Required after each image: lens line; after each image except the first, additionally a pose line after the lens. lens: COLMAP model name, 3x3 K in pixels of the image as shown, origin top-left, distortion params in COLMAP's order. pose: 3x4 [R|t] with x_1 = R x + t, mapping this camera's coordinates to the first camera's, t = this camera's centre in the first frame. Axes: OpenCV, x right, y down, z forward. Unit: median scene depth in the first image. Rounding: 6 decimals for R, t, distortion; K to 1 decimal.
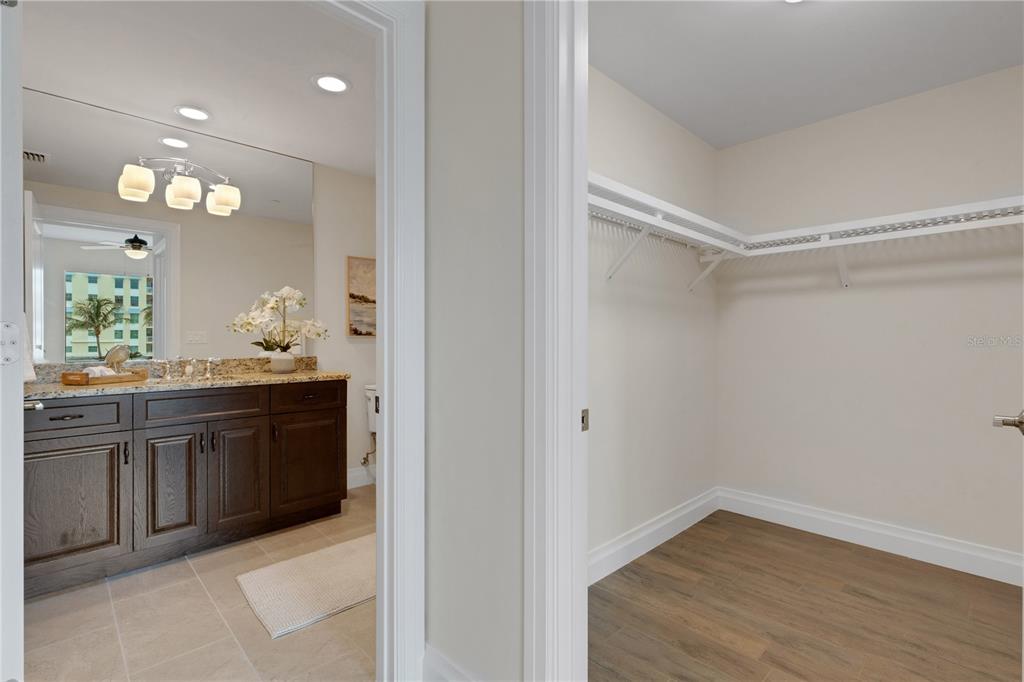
lens RADIAL K [[478.5, 0, 511.3], [0, 478.5, 339.4], [0, 0, 1]] dist [0.003776, 0.001479]
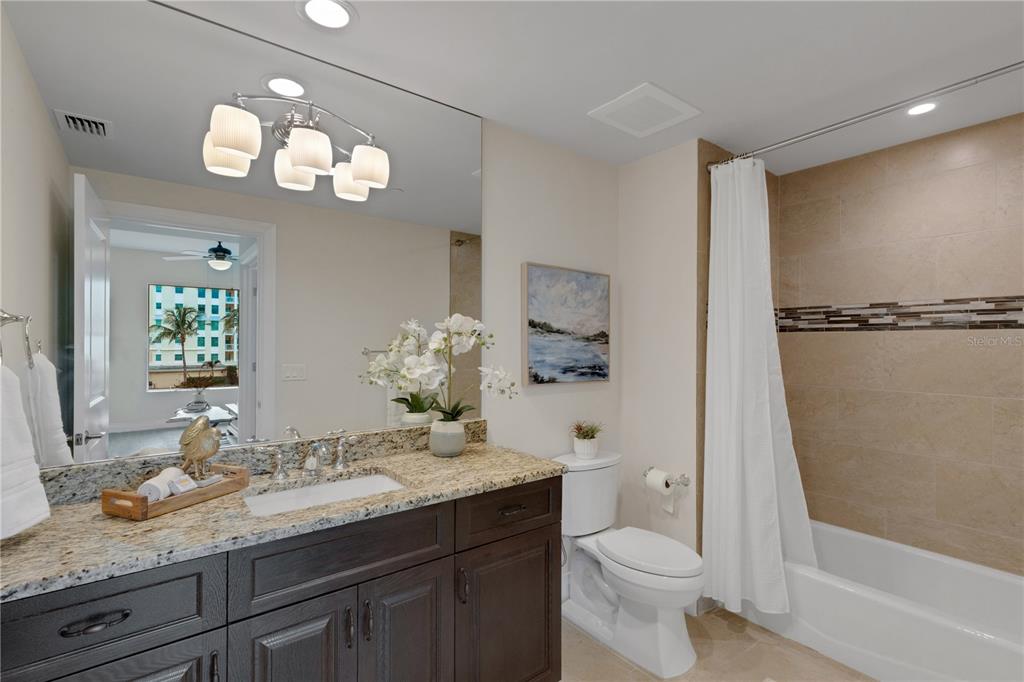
lens RADIAL K [[478.5, 0, 513.5], [0, 478.5, 342.8], [0, 0, 1]] dist [0.003776, 0.001479]
pose [[0.994147, 0.003074, -0.107996, -0.288381], [-0.003624, 0.999981, -0.004900, -0.061636], [0.107979, 0.005263, 0.994139, 0.351552]]
